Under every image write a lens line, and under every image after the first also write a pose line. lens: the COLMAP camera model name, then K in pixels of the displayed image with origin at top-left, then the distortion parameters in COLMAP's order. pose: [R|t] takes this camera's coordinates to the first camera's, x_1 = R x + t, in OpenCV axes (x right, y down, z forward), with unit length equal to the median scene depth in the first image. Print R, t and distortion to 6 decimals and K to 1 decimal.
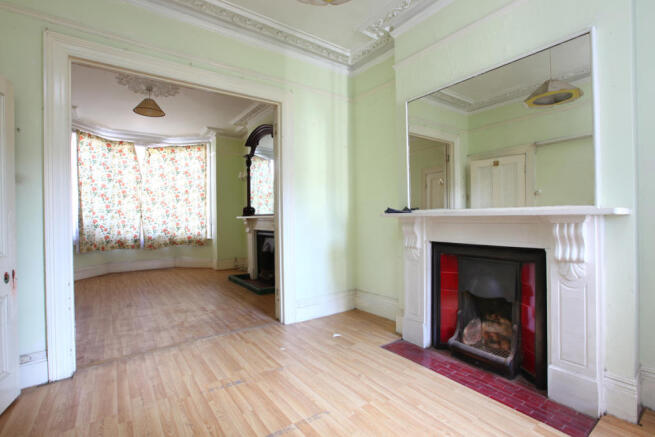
lens RADIAL K [[305.6, 0, 323.8], [0, 305.6, 218.9], [0, 0, 1]] dist [-0.021583, 0.001037]
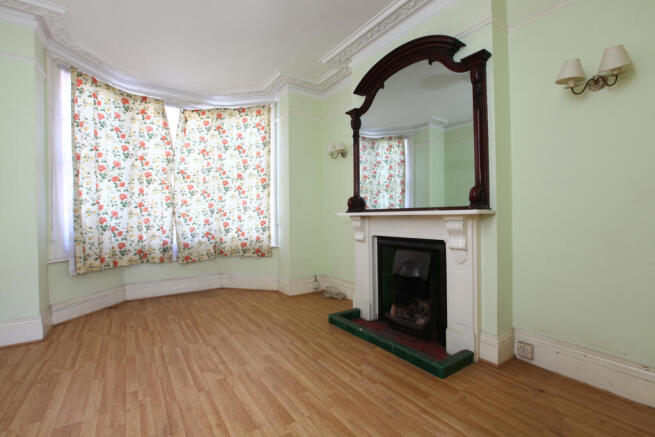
lens RADIAL K [[305.6, 0, 332.0], [0, 305.6, 216.5], [0, 0, 1]] dist [-0.021583, 0.001037]
pose [[0.999733, 0.002231, -0.023020, -0.246942], [-0.002268, 0.999996, -0.001593, 0.000083], [0.023017, 0.001645, 0.999734, 0.354107]]
